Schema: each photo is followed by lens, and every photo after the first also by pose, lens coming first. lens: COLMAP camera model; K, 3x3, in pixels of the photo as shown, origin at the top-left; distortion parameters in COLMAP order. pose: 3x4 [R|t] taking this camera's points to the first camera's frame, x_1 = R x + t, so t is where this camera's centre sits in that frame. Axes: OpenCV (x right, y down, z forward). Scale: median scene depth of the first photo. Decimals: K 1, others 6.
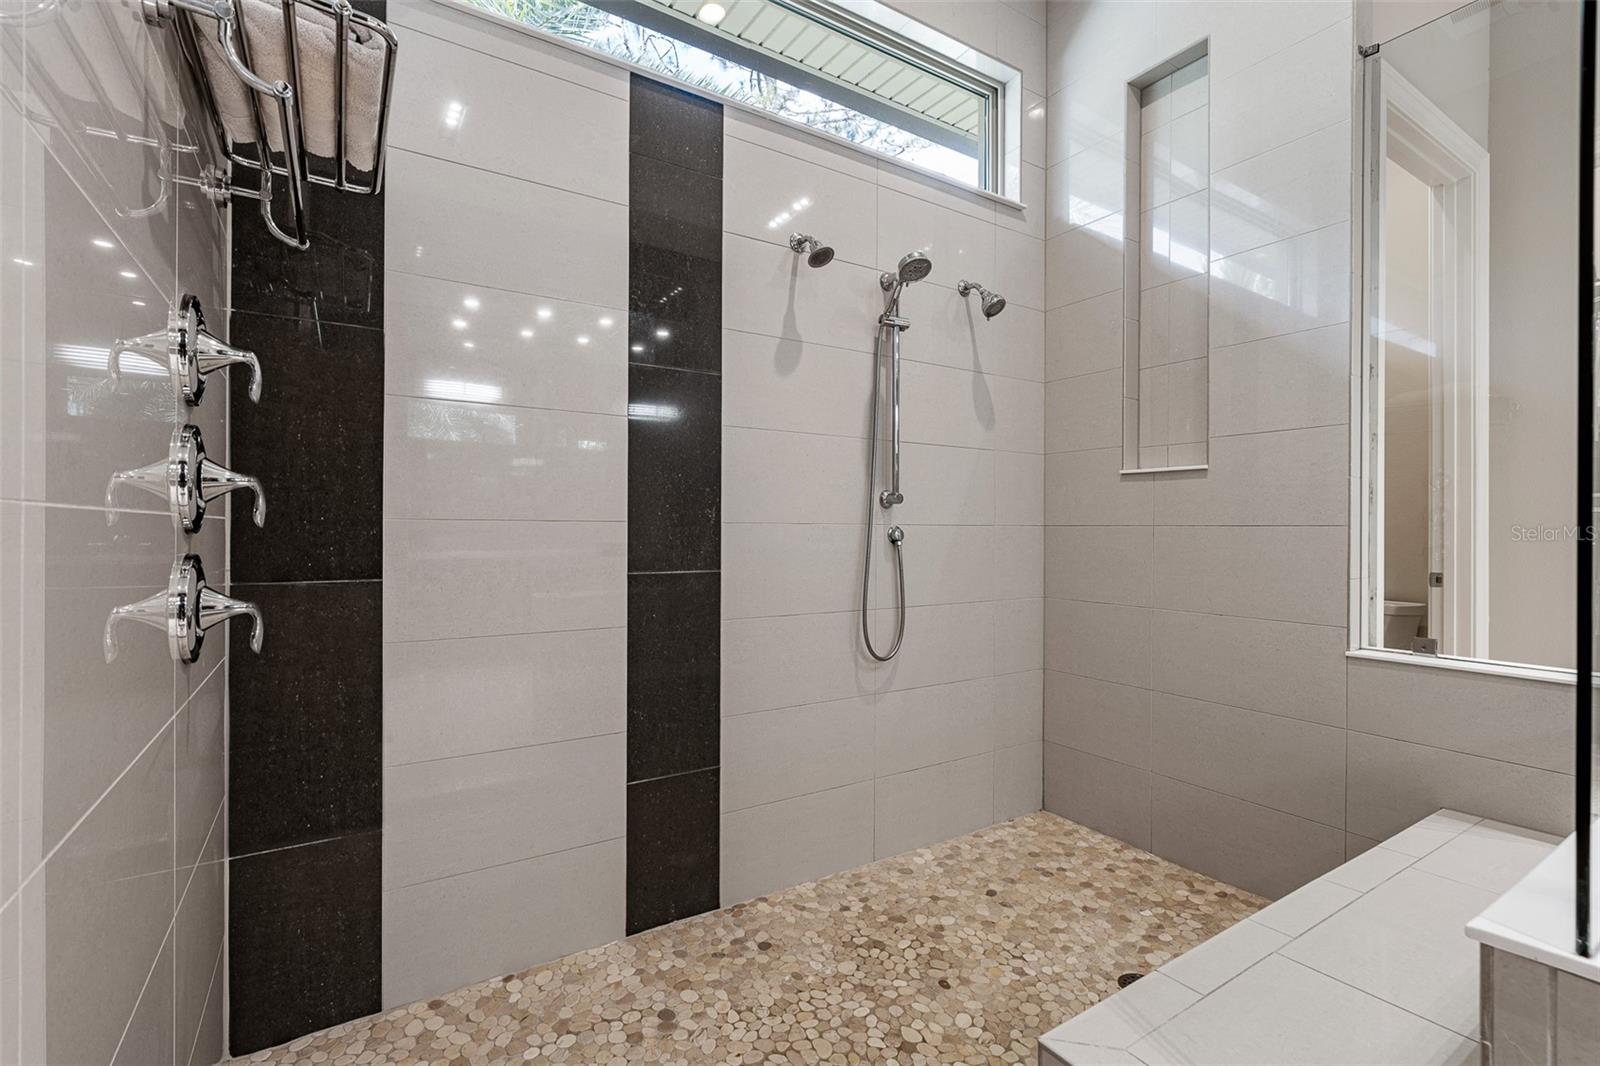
lens RADIAL K [[724.5, 0, 793.2], [0, 724.5, 529.7], [0, 0, 1]] dist [-0.004018, 0.000001]
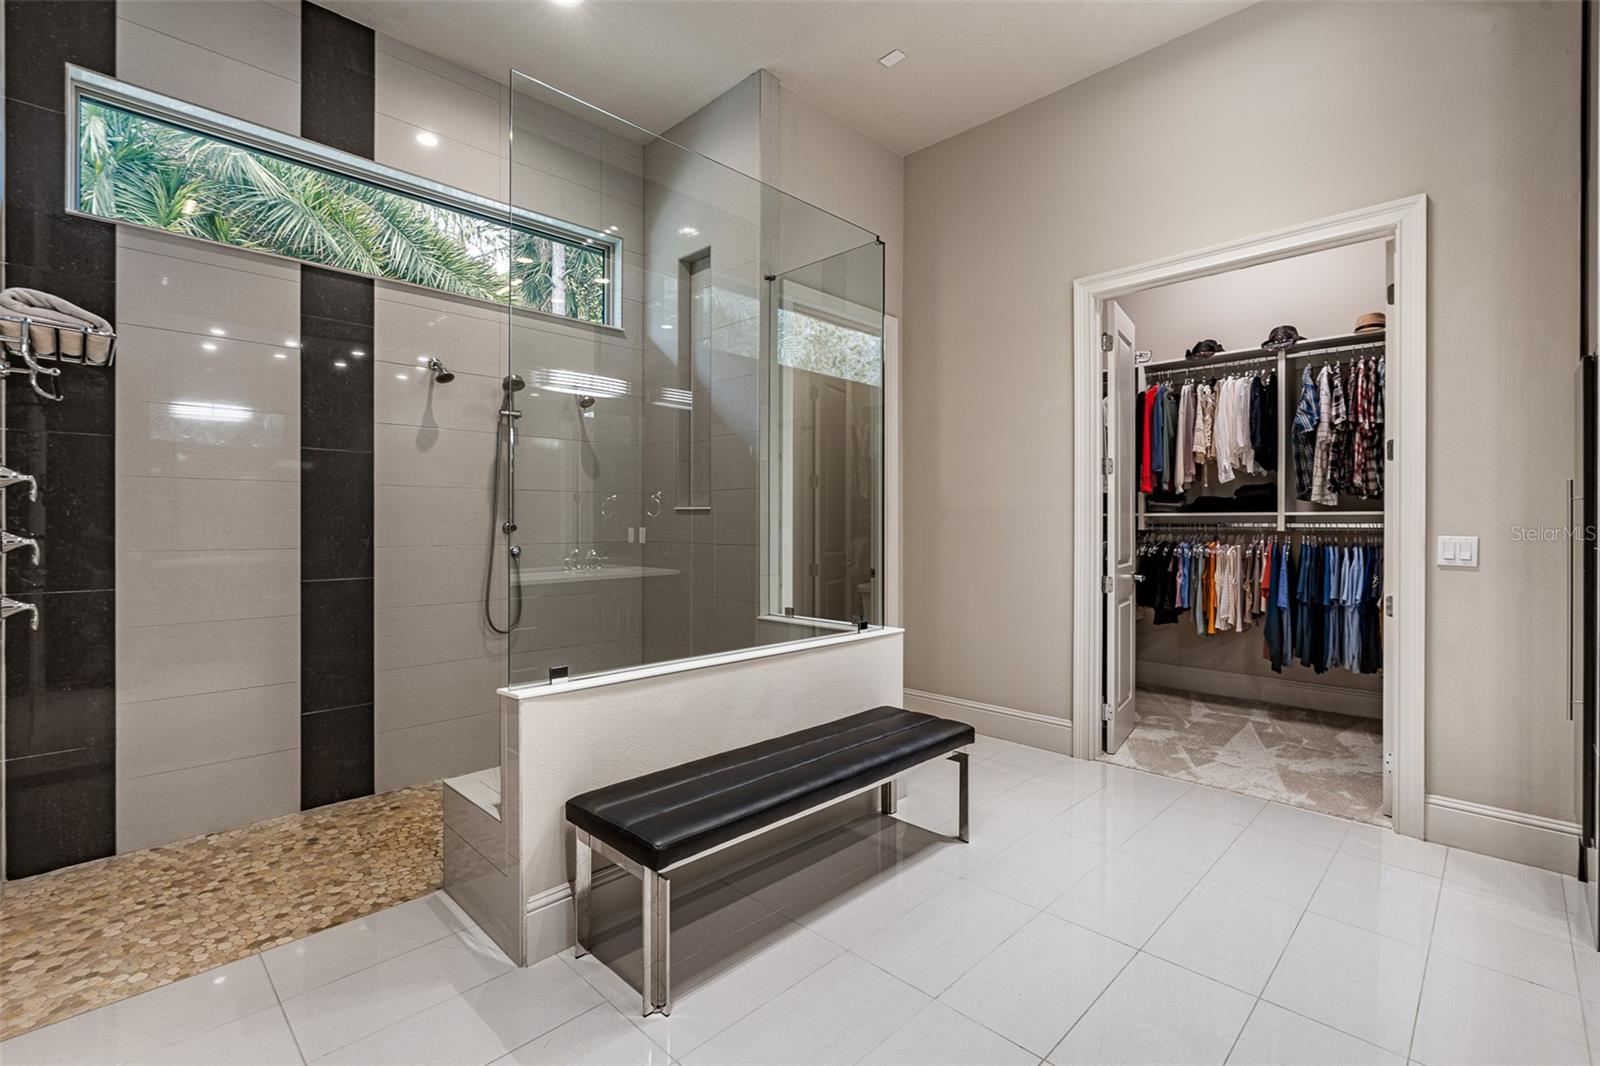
lens RADIAL K [[724.0, 0, 793.3], [0, 724.0, 523.4], [0, 0, 1]] dist [-0.000746, 0.000556]
pose [[0.975240, -0.003845, 0.221114, 0.472752], [0.003487, 0.999992, 0.002009, -0.065624], [-0.221120, -0.001189, 0.975246, -0.781508]]
